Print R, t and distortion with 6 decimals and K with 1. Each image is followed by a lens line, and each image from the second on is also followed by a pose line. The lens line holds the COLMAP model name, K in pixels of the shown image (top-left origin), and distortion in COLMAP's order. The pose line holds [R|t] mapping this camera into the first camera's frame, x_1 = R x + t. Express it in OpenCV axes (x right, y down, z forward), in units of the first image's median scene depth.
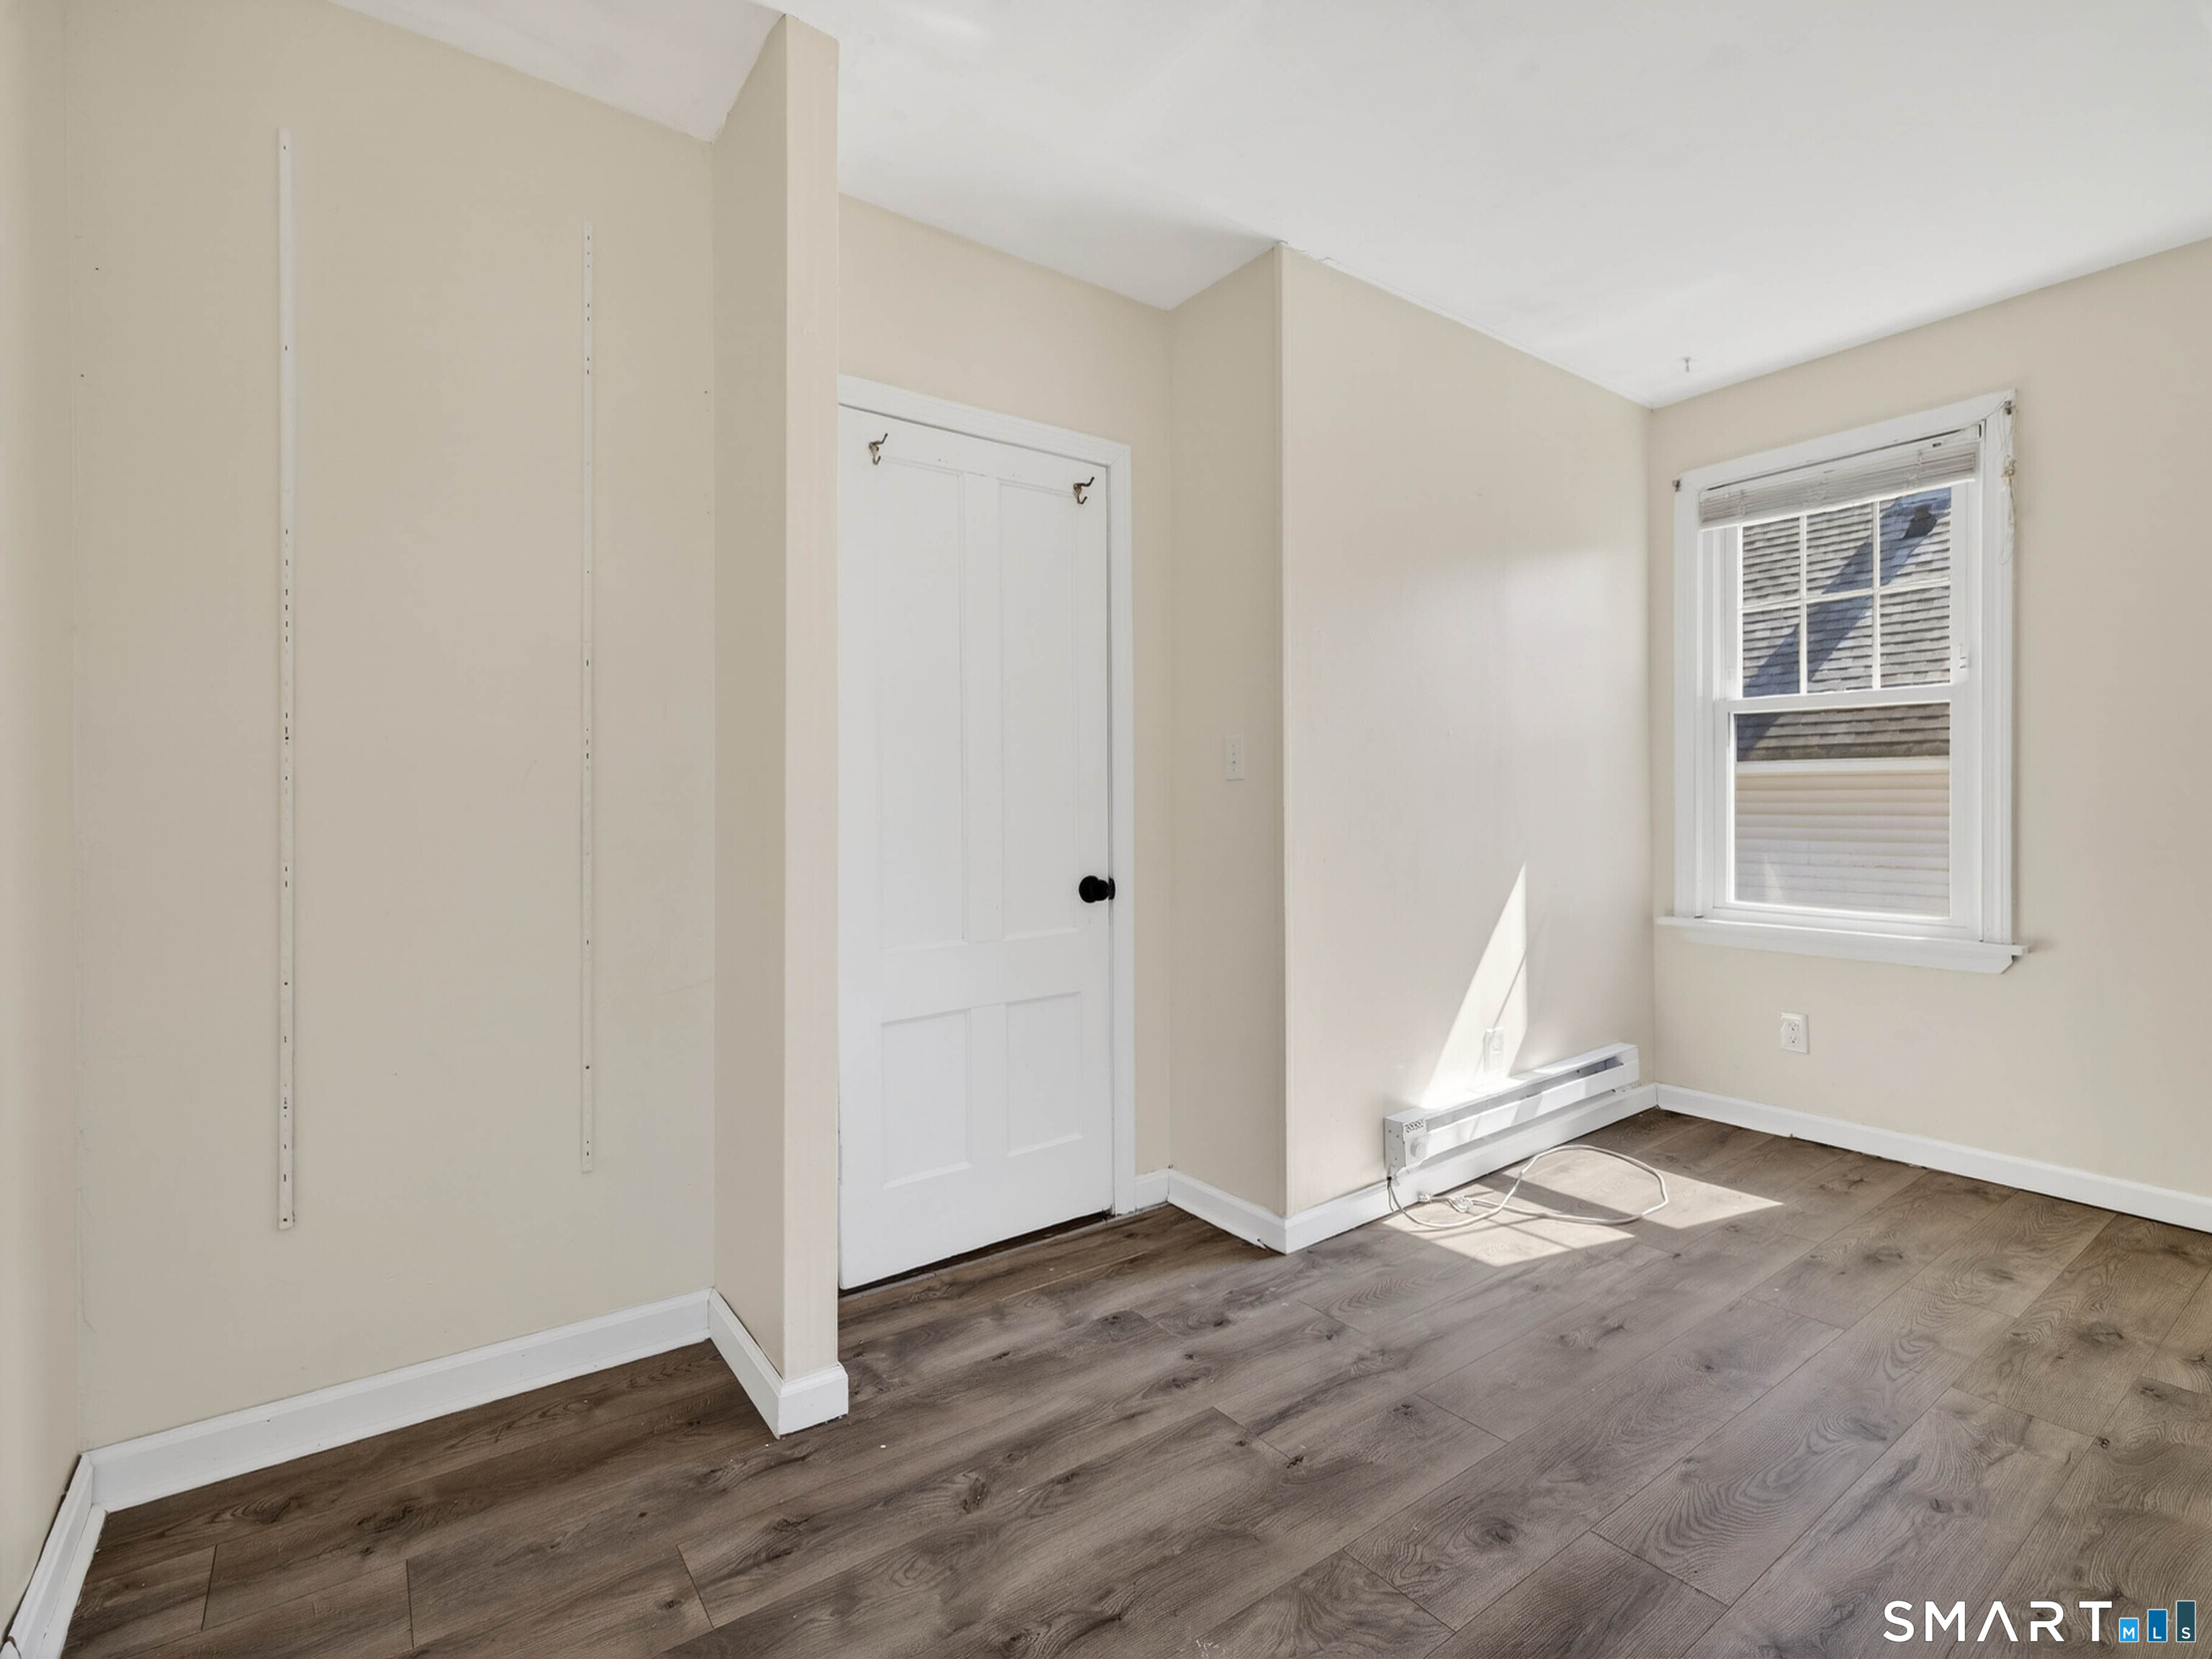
lens RADIAL K [[1039.2, 0, 1116.3], [0, 1039.2, 812.8], [0, 0, 1]] dist [0.009975, -0.000659]
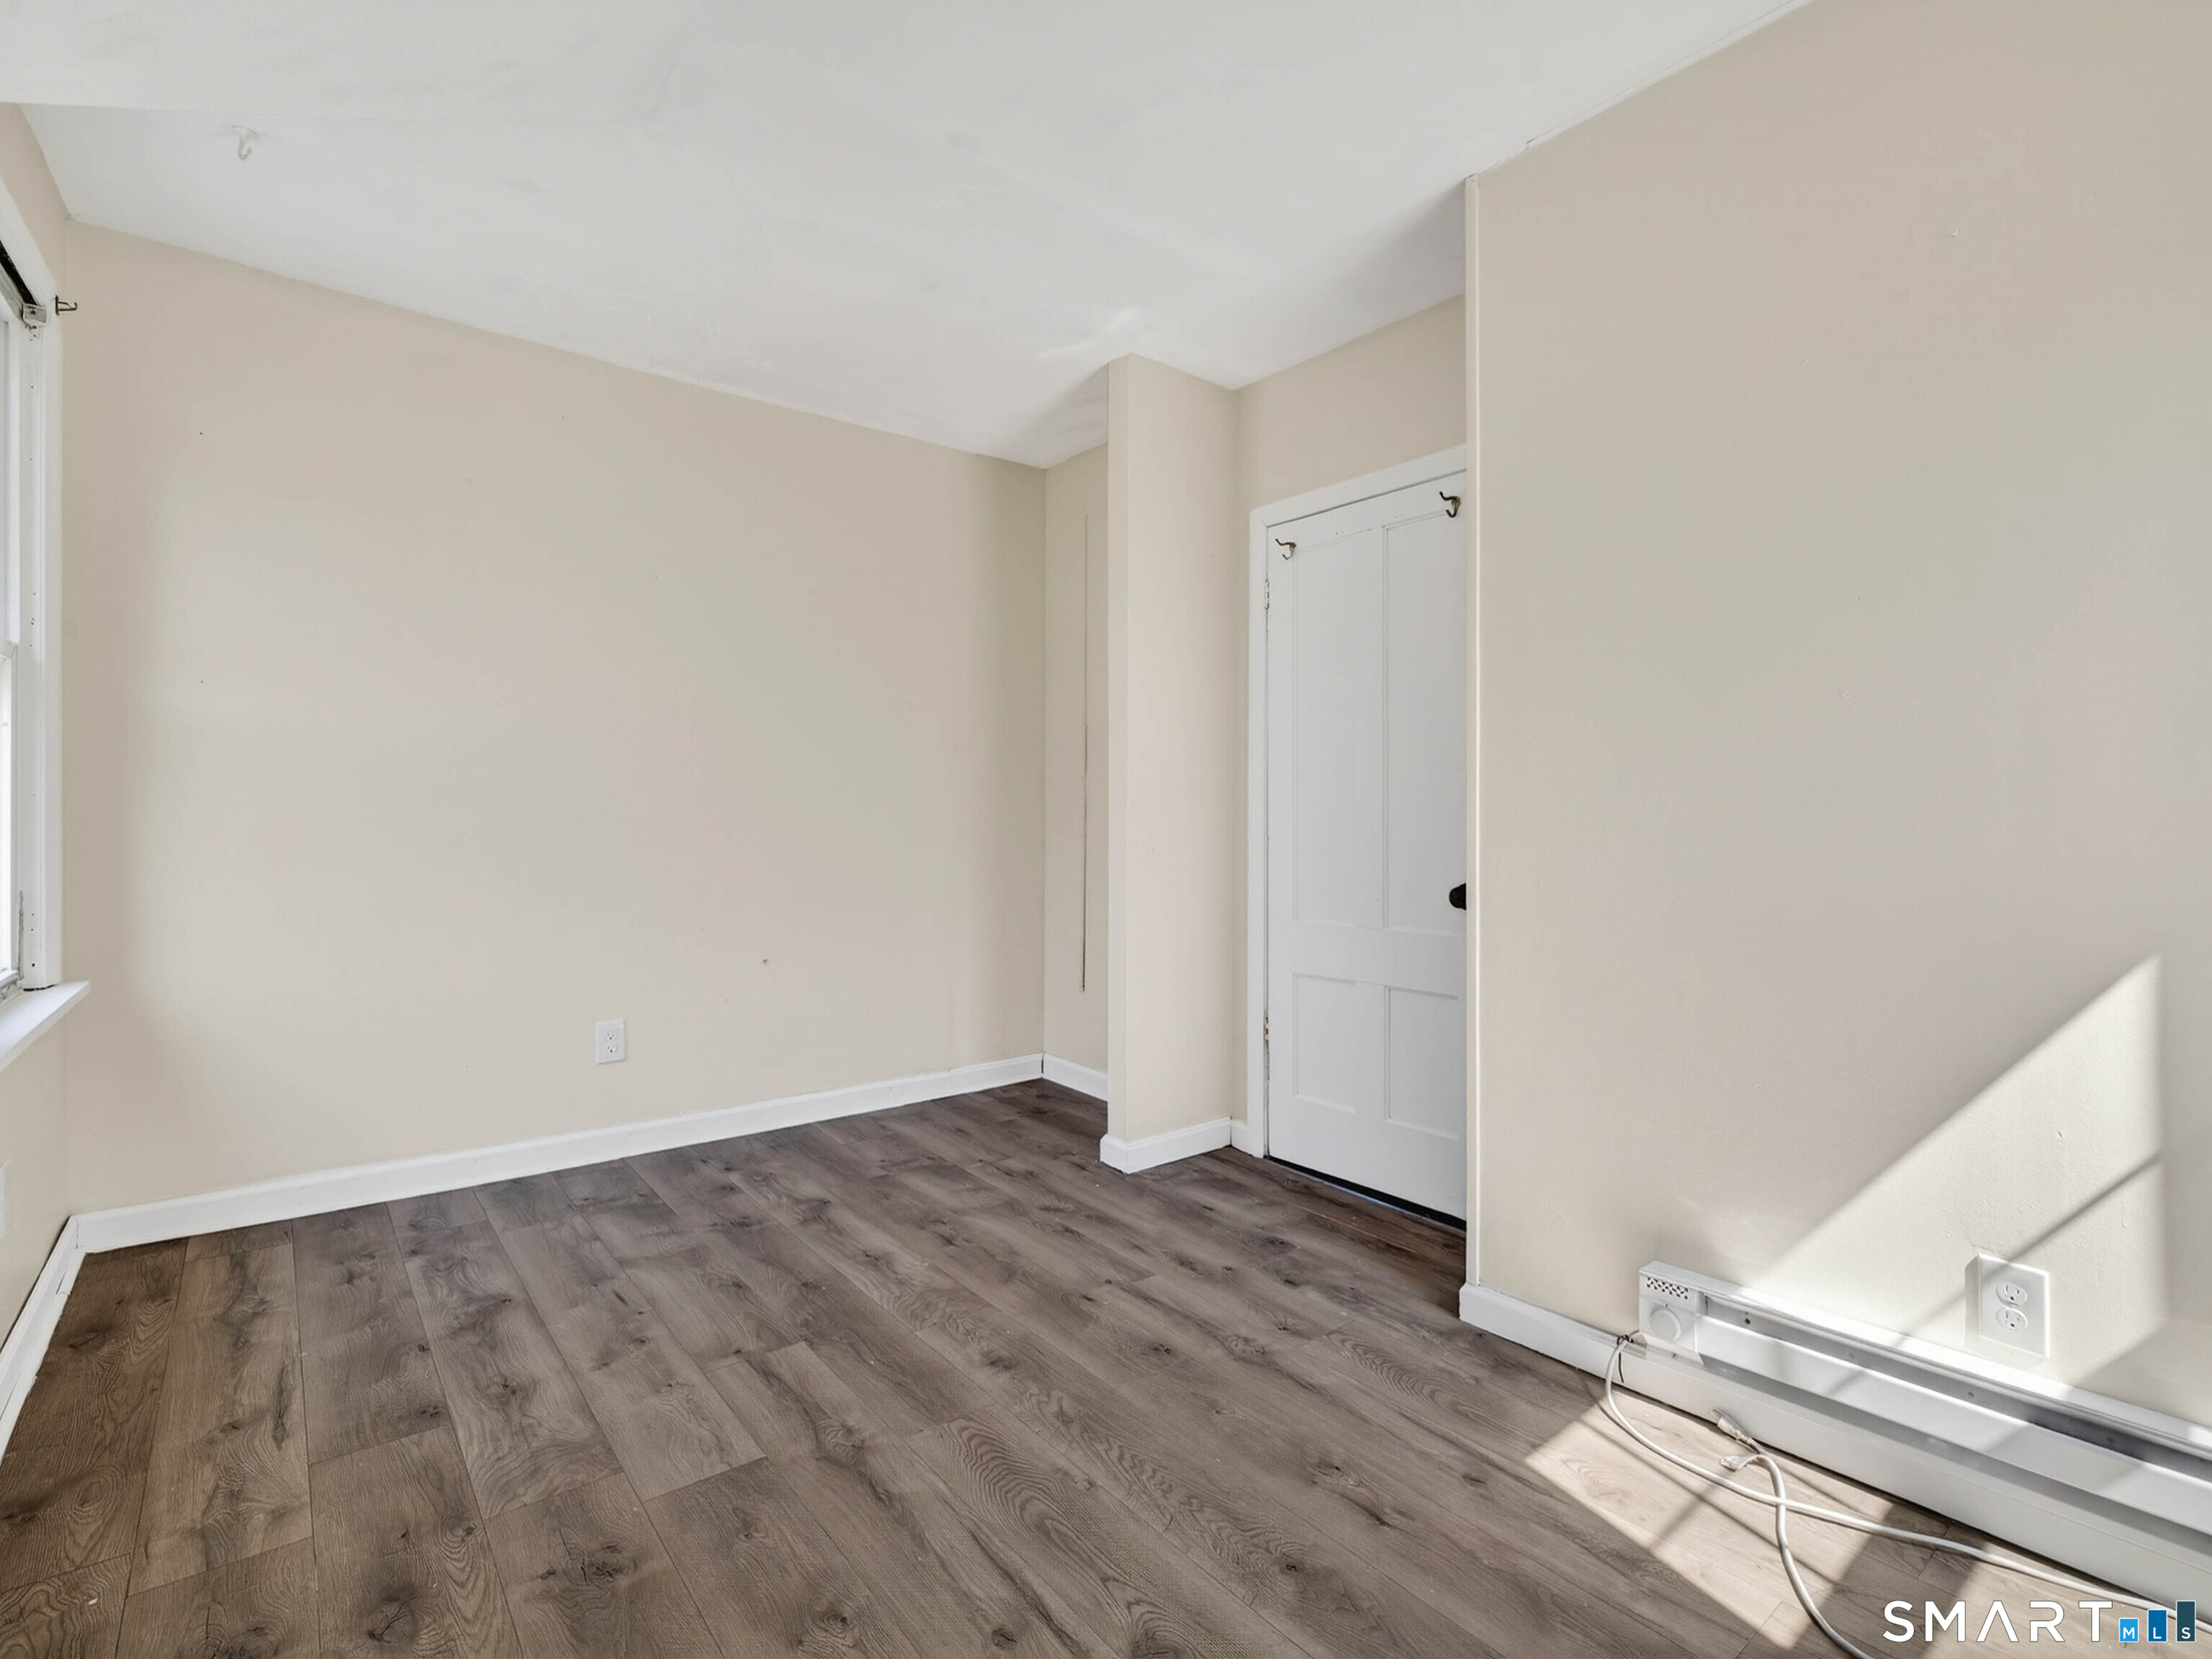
lens RADIAL K [[1039.2, 0, 1120.8], [0, 1039.2, 817.1], [0, 0, 1]] dist [0.009975, -0.000659]
pose [[0.053201, 0.011702, -0.998515, 1.185680], [-0.012214, 0.999864, 0.011067, -0.012201], [0.998509, 0.011607, 0.053337, 0.757468]]
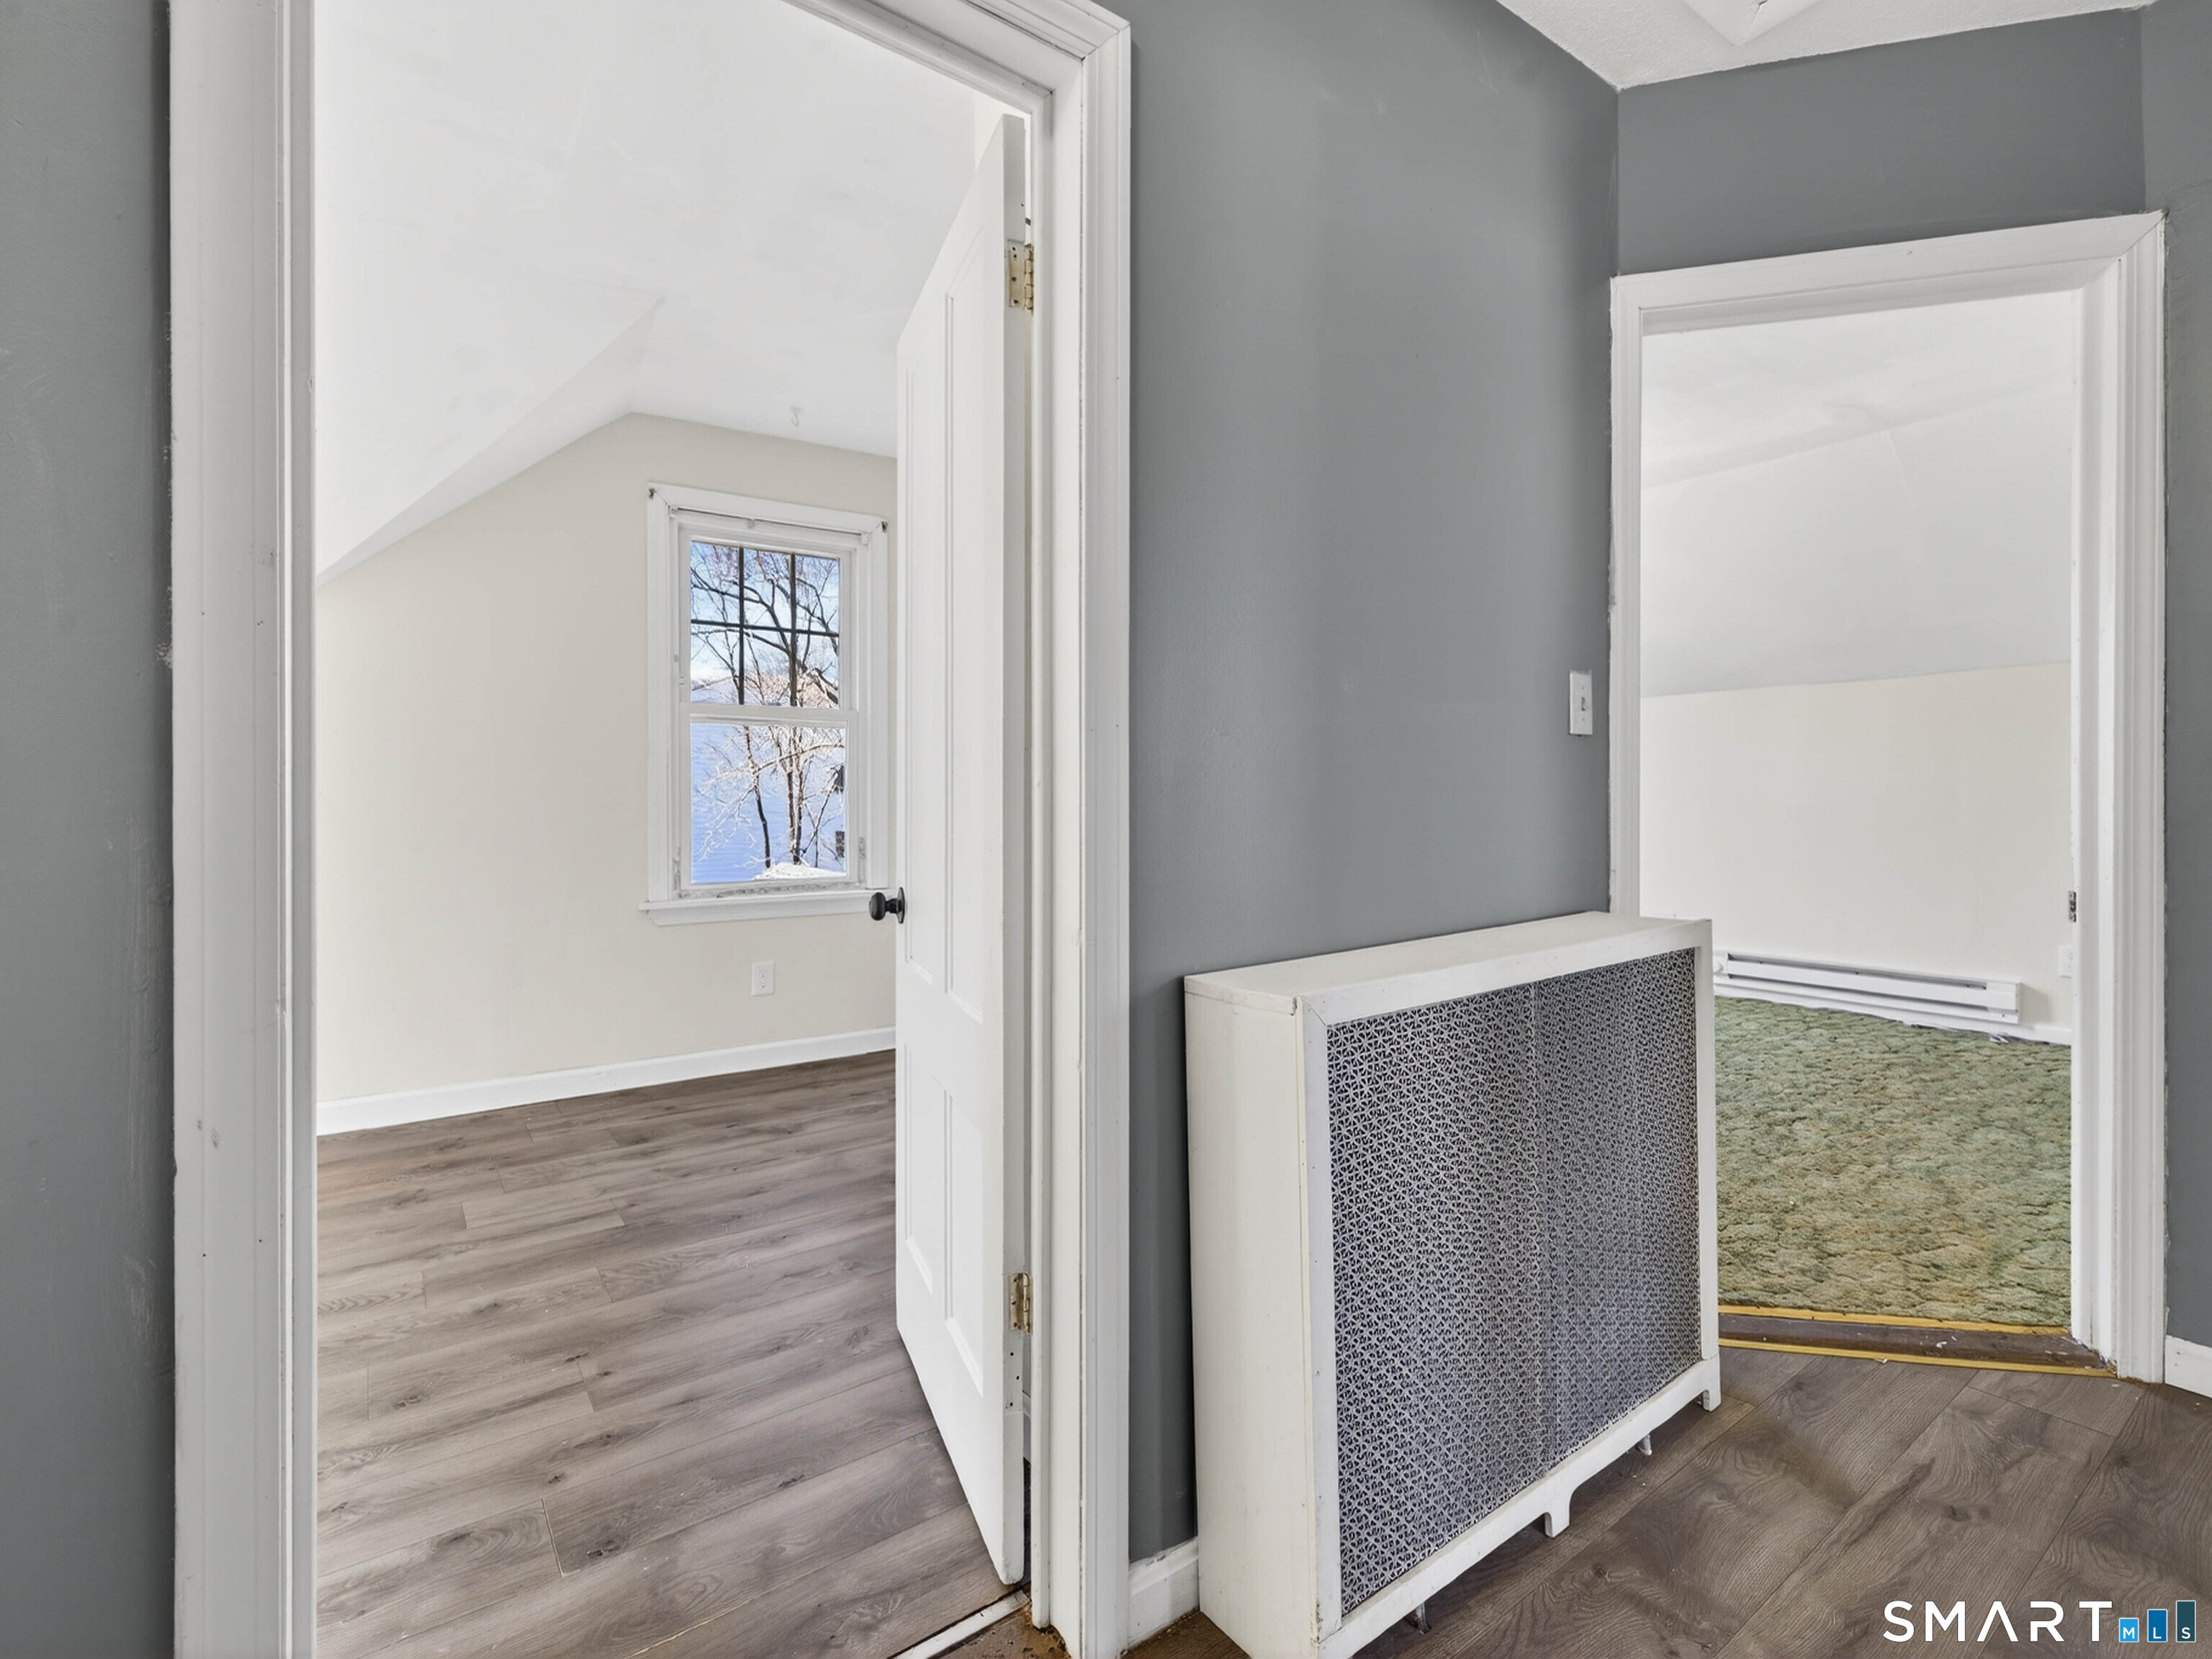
lens RADIAL K [[1039.2, 0, 1111.3], [0, 1039.2, 812.6], [0, 0, 1]] dist [0.009975, -0.000659]
pose [[-0.999879, -0.000848, 0.015537, -0.346246], [-0.000487, 0.999730, 0.023220, -0.009002], [-0.015553, 0.023210, -0.999610, 1.679164]]
